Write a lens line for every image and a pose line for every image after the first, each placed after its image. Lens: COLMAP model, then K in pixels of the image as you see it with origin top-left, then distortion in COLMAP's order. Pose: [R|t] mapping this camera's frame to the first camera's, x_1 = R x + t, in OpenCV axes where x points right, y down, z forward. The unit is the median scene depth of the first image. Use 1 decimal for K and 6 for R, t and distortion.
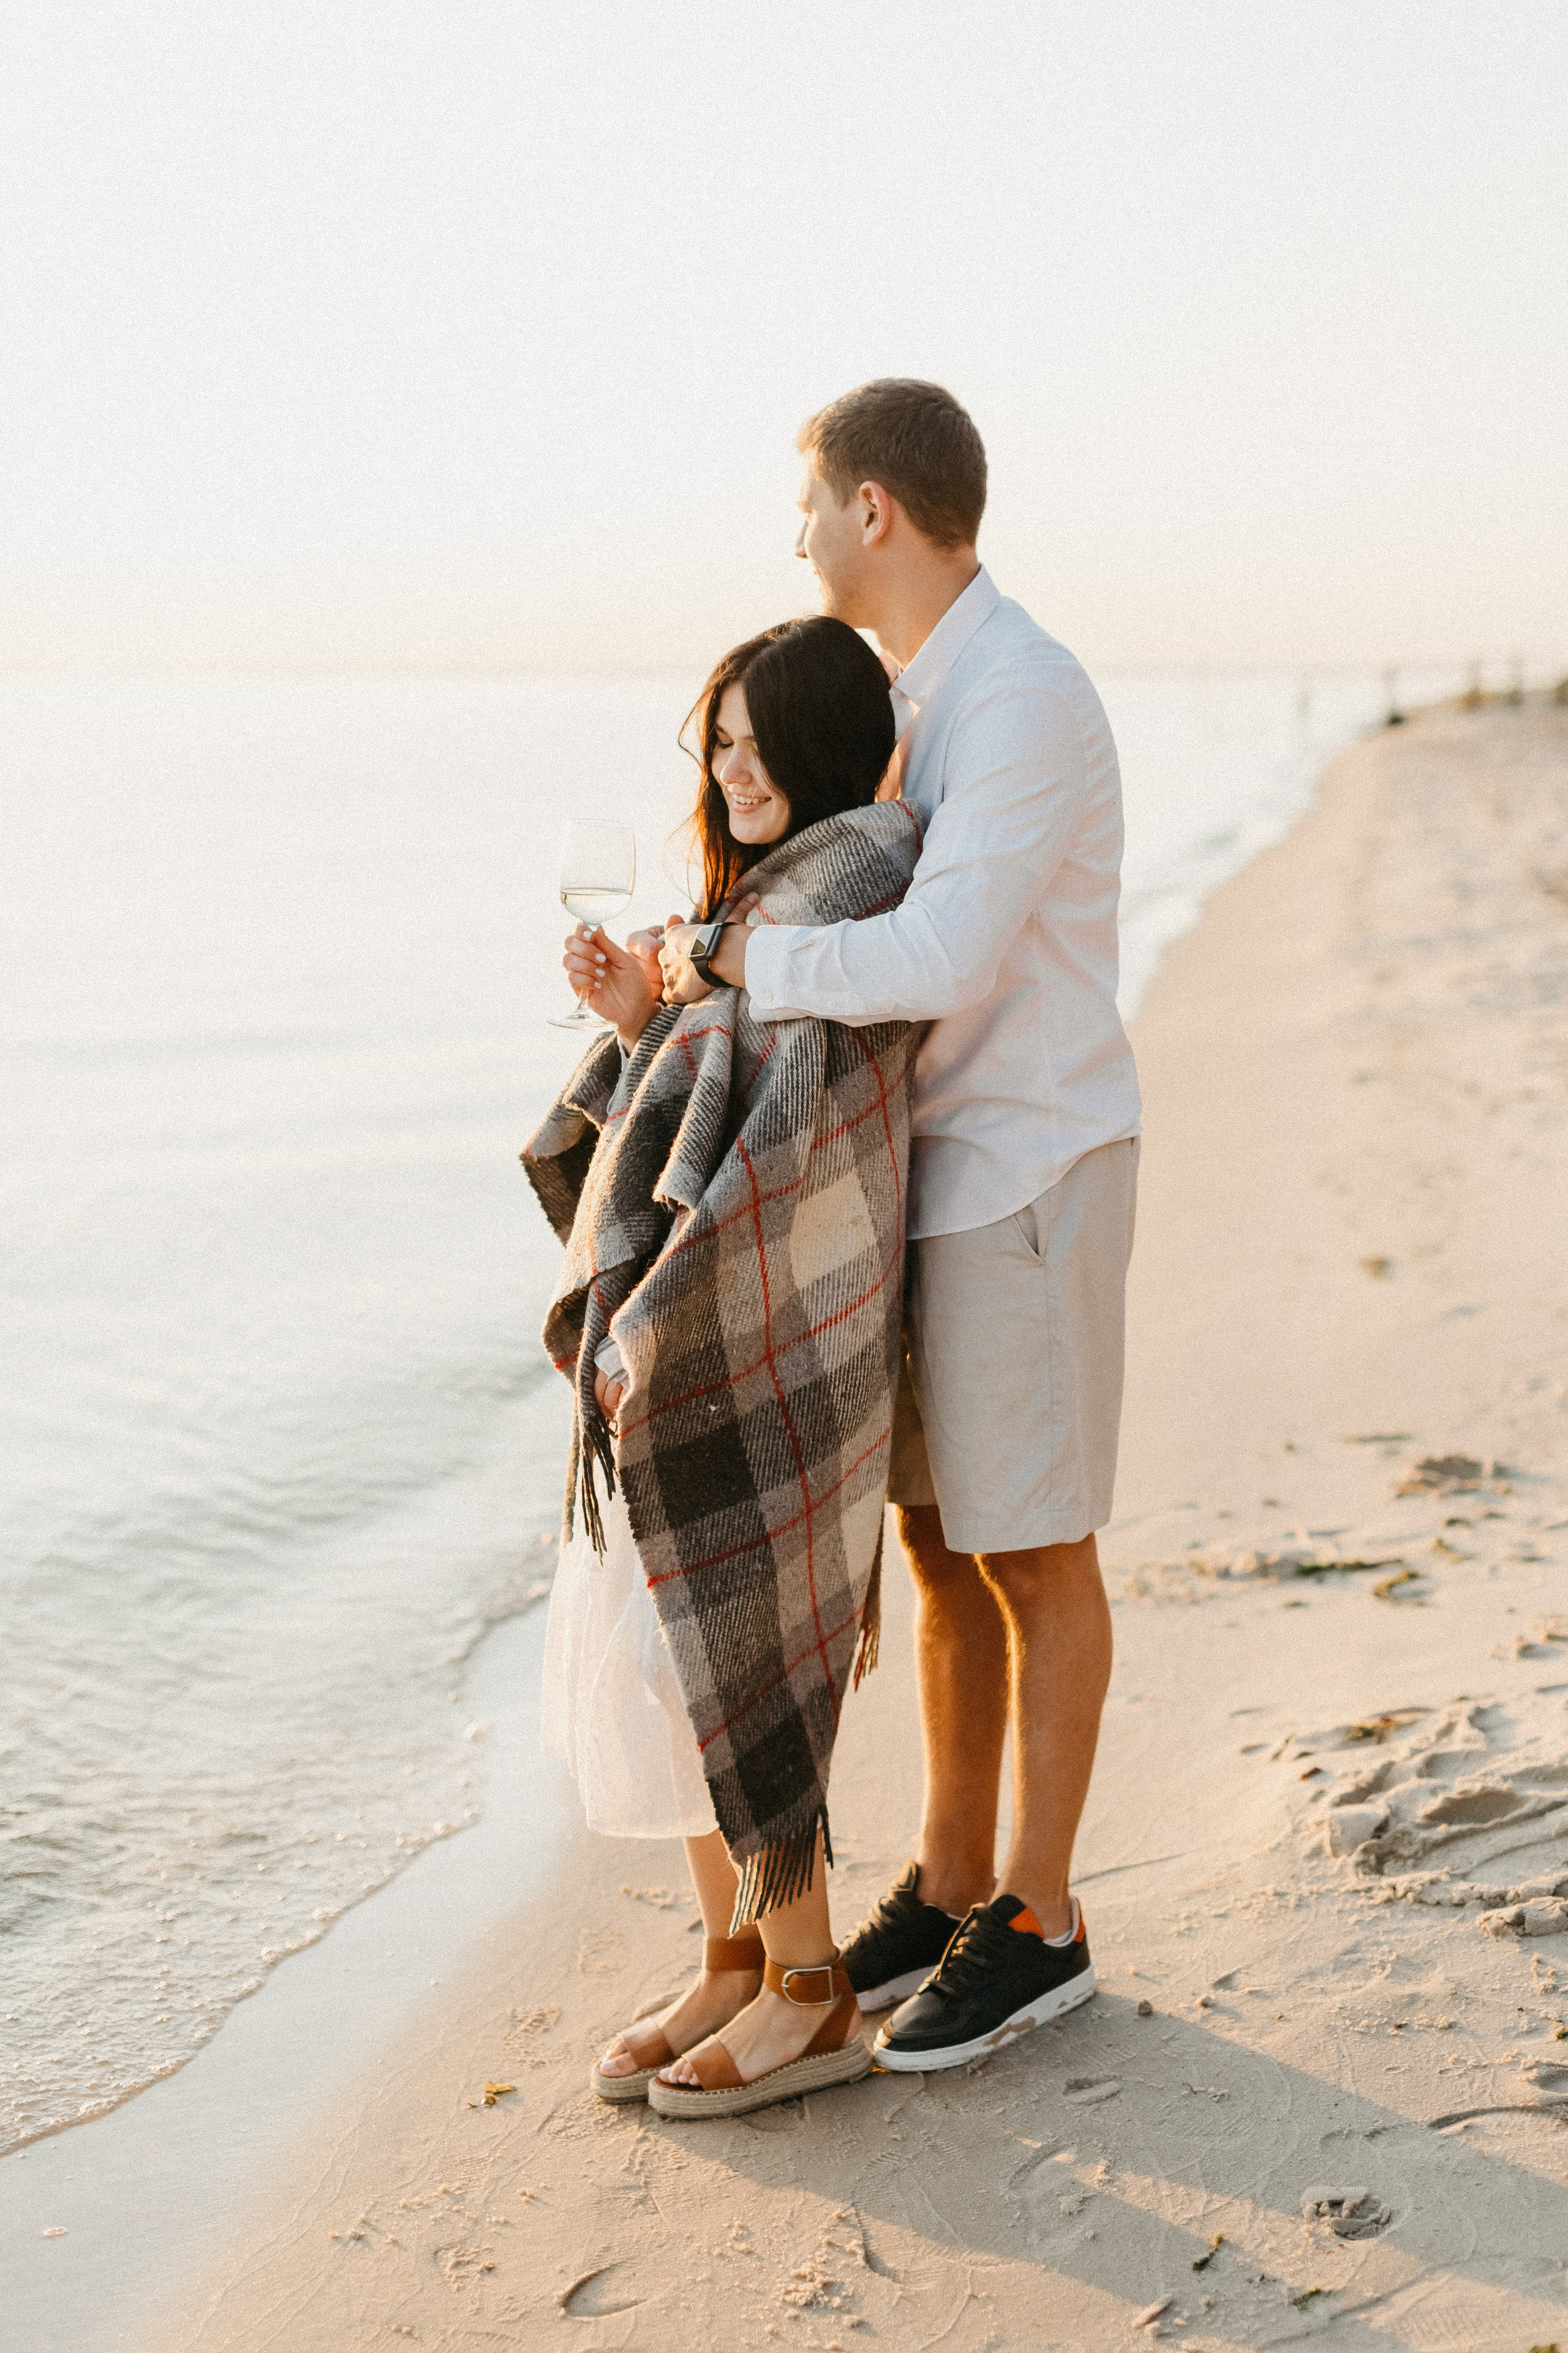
lens RADIAL K [[3577.8, 0, 782.0], [0, 3577.8, 1175.4], [0, 0, 1]] dist [-0.104376, 0.000000]
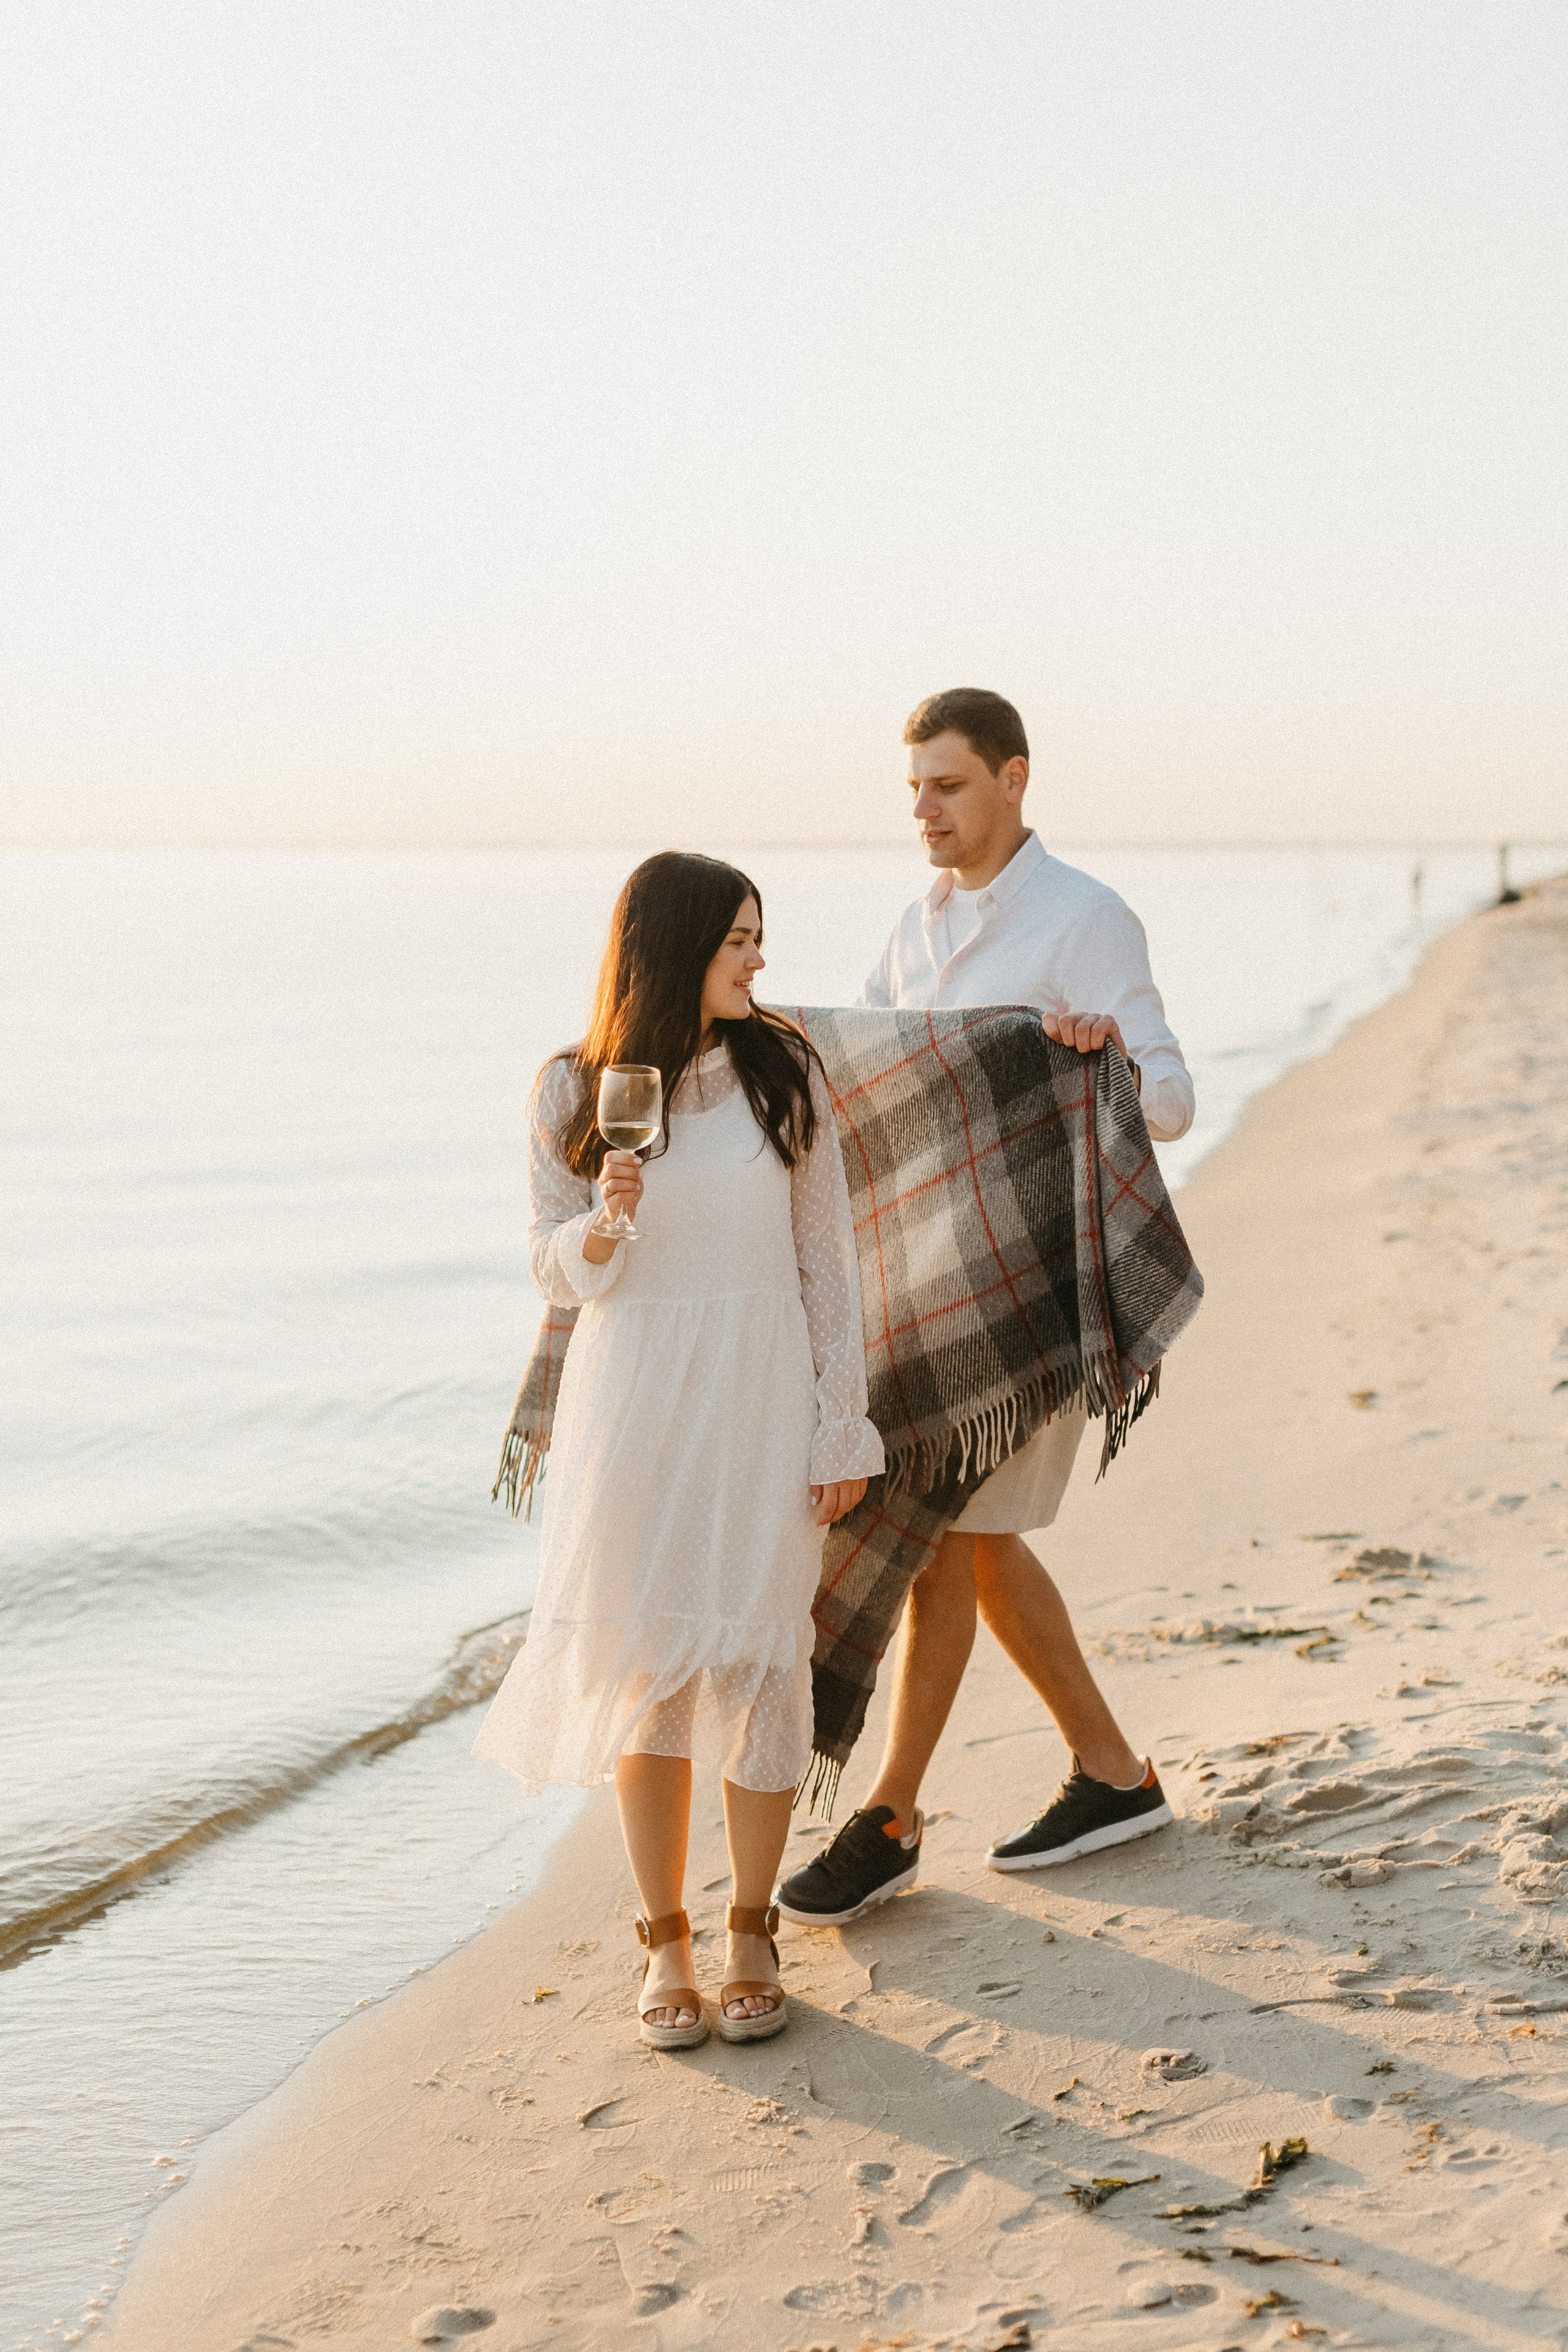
lens RADIAL K [[3576.6, 0, 785.6], [0, 3576.6, 1175.8], [0, 0, 1]] dist [-0.104376, 0.000000]
pose [[0.999343, 0.005112, -0.035883, 0.042249], [-0.006812, 0.998852, -0.047412, 0.017225], [0.035600, 0.047626, 0.998231, -0.244509]]
